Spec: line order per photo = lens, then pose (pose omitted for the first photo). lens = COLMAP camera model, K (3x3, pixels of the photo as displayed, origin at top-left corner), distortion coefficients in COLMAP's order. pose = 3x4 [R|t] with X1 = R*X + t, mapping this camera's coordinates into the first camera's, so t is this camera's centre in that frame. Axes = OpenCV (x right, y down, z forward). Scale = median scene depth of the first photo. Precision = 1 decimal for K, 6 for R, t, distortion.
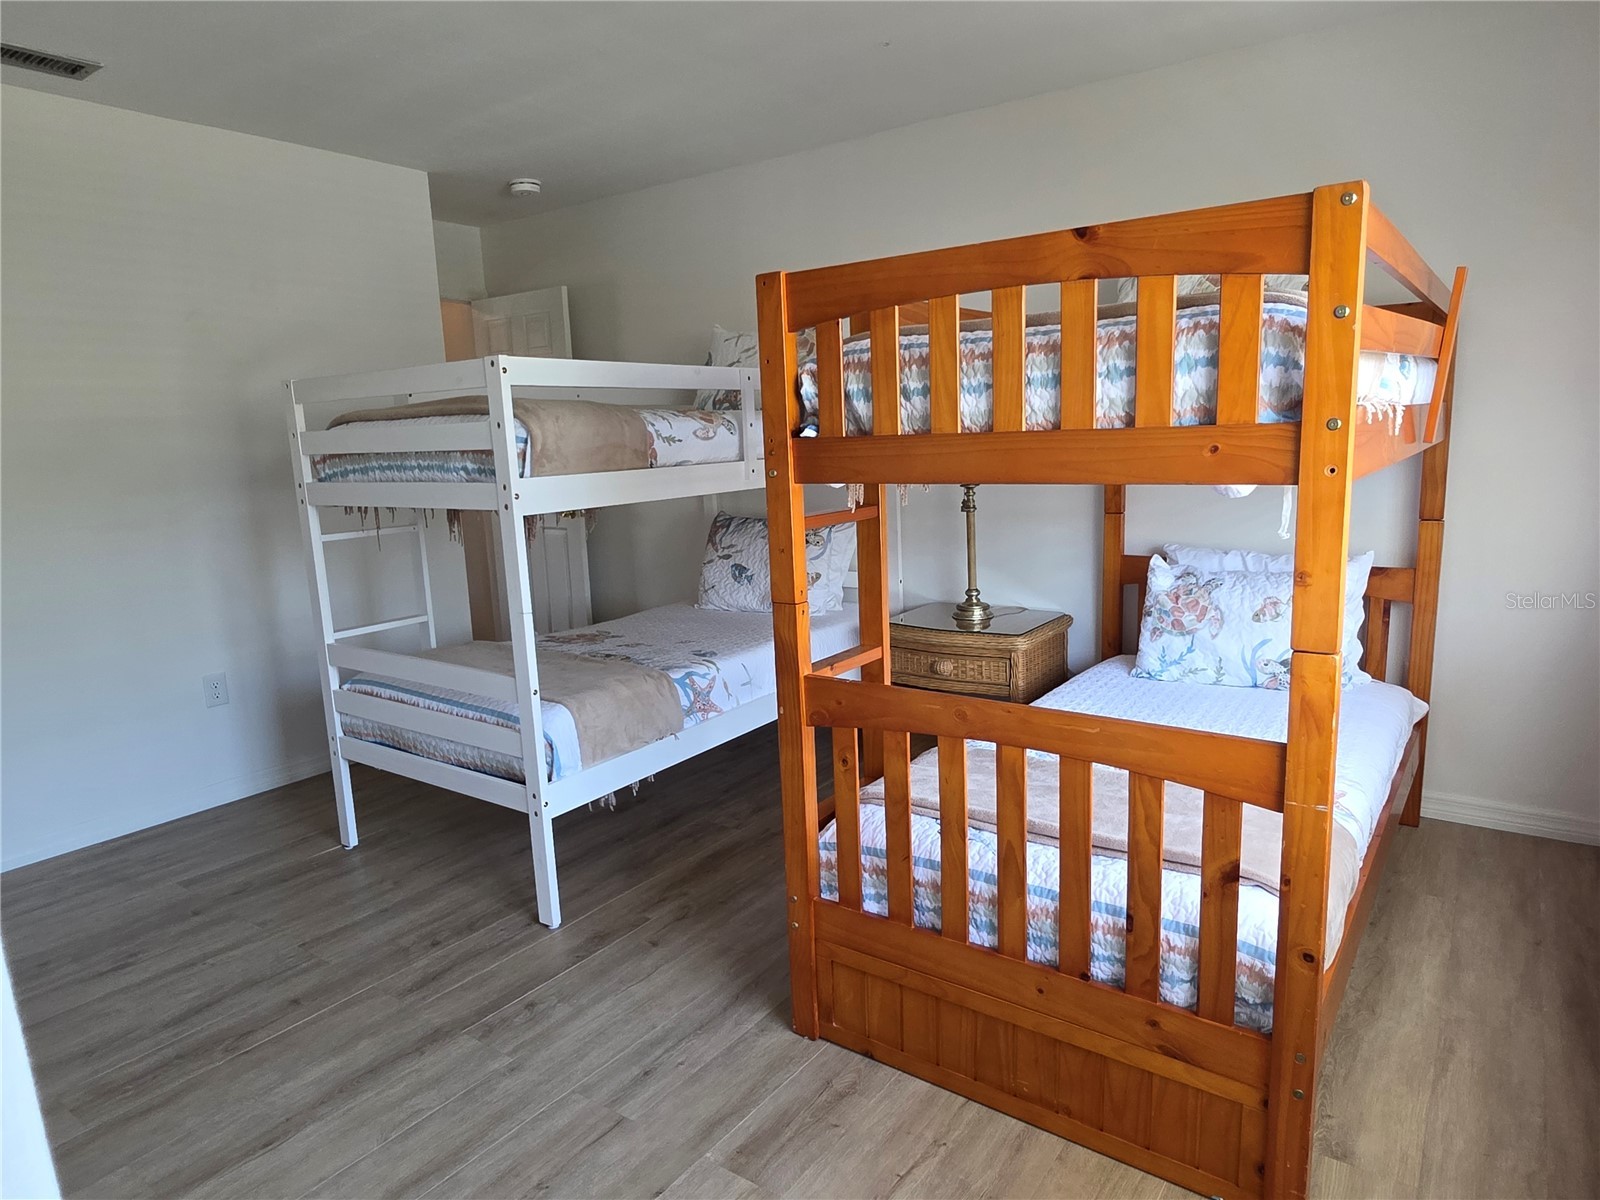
lens RADIAL K [[991.6, 0, 813.4], [0, 991.6, 606.4], [0, 0, 1]] dist [0.002918, -0.003822]
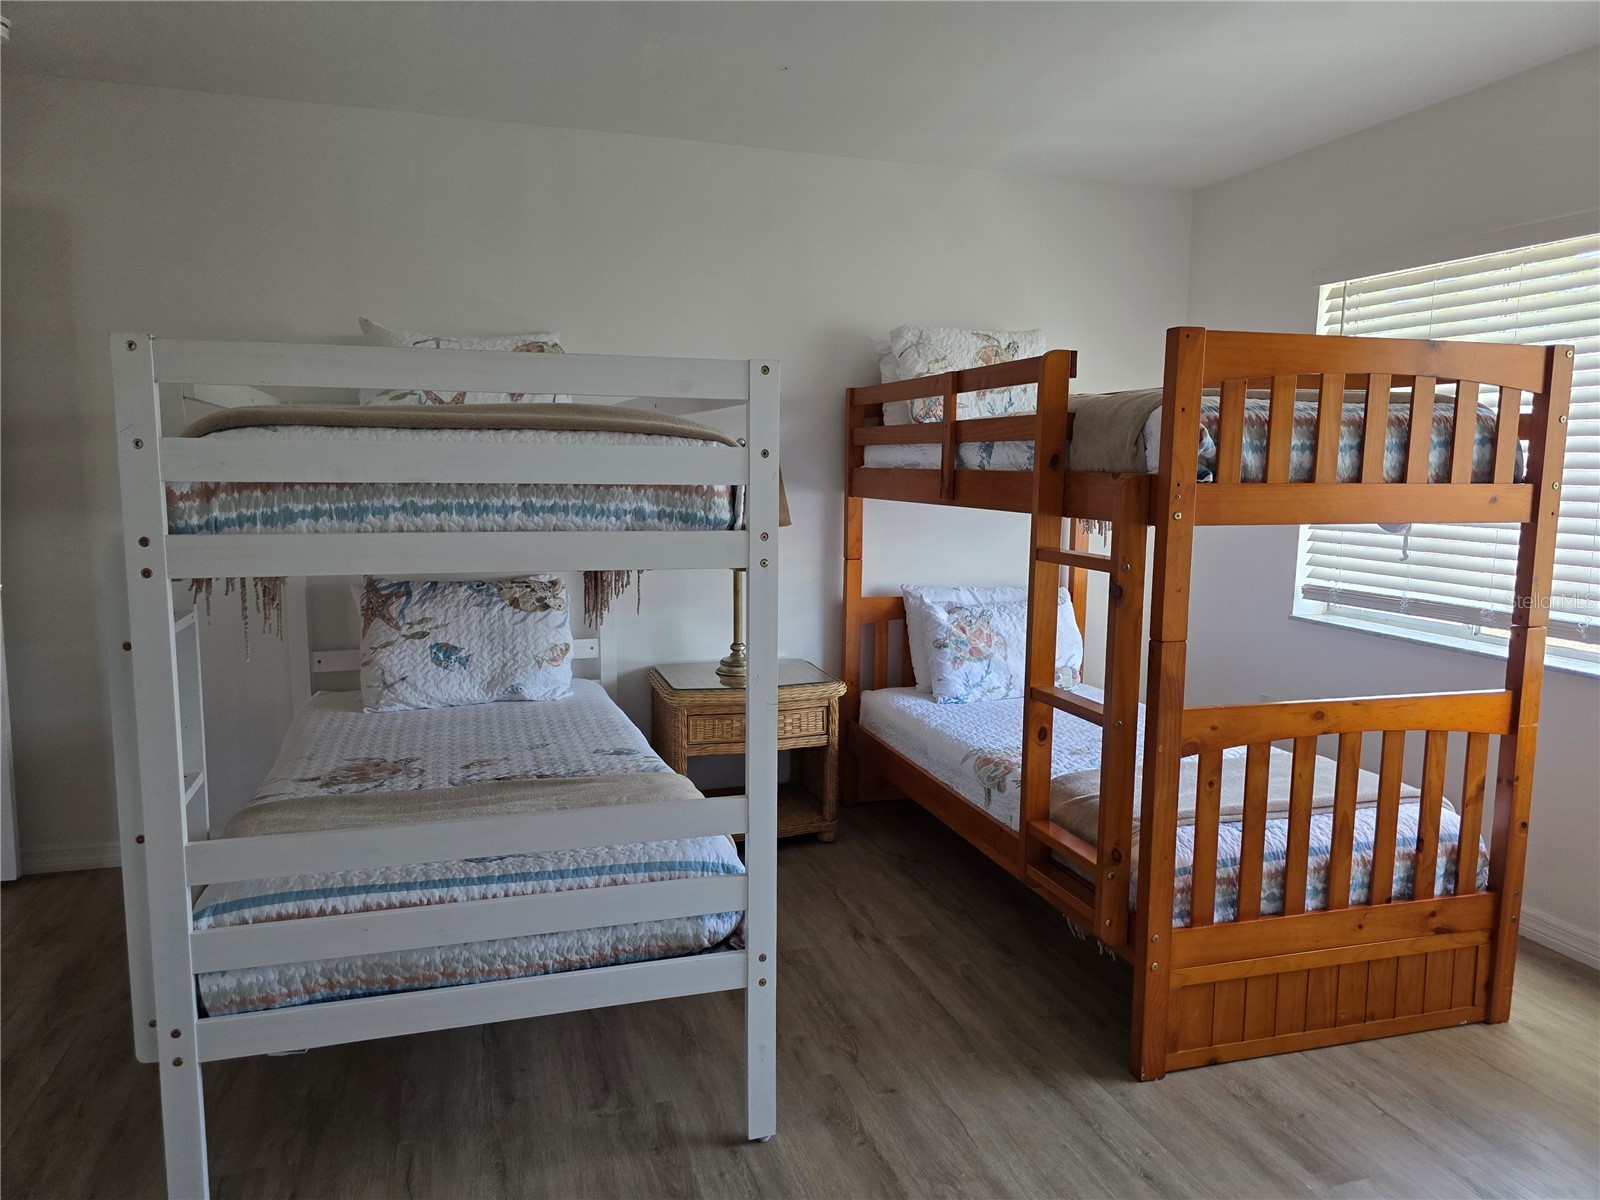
lens RADIAL K [[1077.8, 0, 795.6], [0, 1077.8, 588.6], [0, 0, 1]] dist [0.074571, -0.086350]
pose [[0.610320, -0.048483, 0.790670, -0.795342], [0.109335, 0.993728, -0.023462, -0.050831], [-0.784573, 0.100767, 0.611793, 0.418335]]
